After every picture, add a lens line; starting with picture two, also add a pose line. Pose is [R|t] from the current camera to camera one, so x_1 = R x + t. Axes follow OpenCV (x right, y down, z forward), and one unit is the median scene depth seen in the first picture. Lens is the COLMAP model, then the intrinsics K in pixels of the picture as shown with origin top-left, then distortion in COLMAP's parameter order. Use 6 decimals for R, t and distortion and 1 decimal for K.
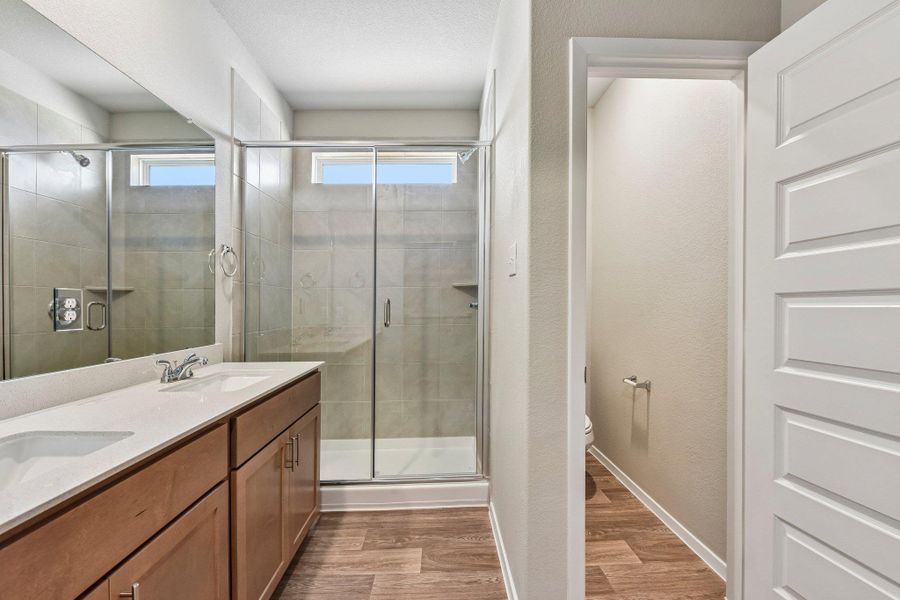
lens RADIAL K [[370.7, 0, 464.9], [0, 370.7, 305.0], [0, 0, 1]] dist [-0.020361, 0.000292]
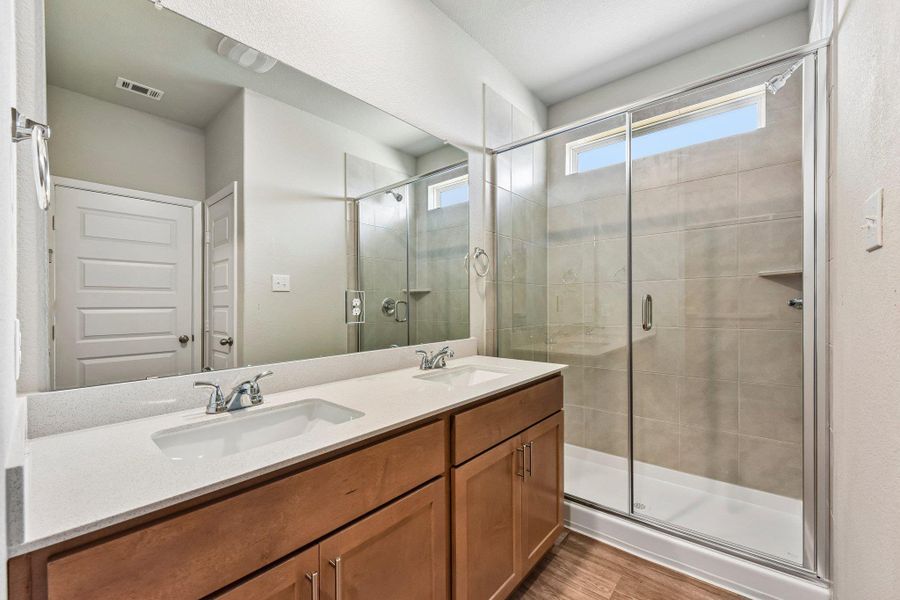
lens RADIAL K [[369.7, 0, 445.7], [0, 369.7, 297.3], [0, 0, 1]] dist [0.000639, -0.005187]
pose [[0.718279, -0.011489, -0.695661, 0.036445], [0.002101, 0.999895, -0.014344, -0.000678], [0.695752, 0.008842, 0.718227, 0.135826]]
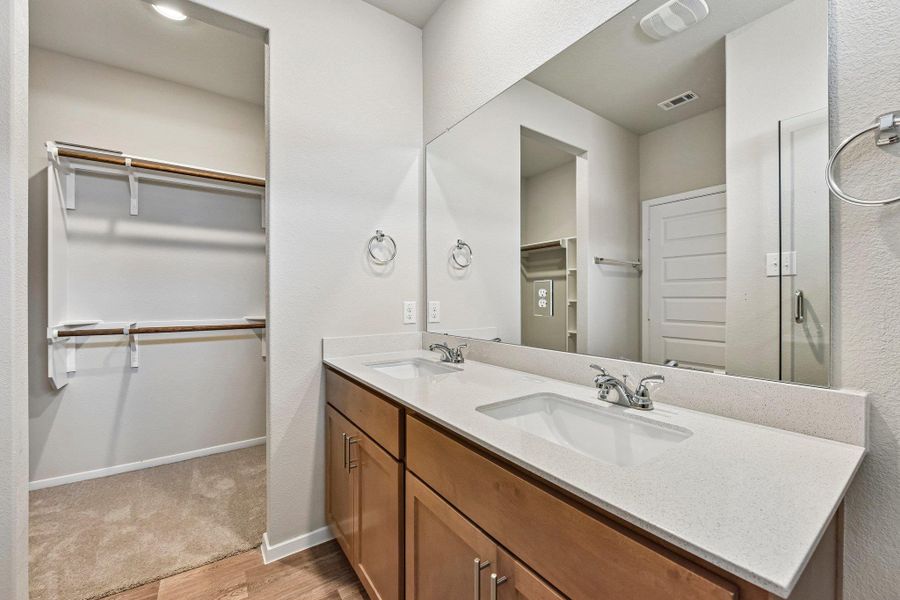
lens RADIAL K [[370.7, 0, 464.9], [0, 370.7, 305.0], [0, 0, 1]] dist [-0.020361, 0.000292]
pose [[-0.837708, 0.017593, -0.545836, -0.126127], [0.002084, 0.999577, 0.029018, 0.000184], [0.546115, 0.023171, -0.837390, 1.016722]]
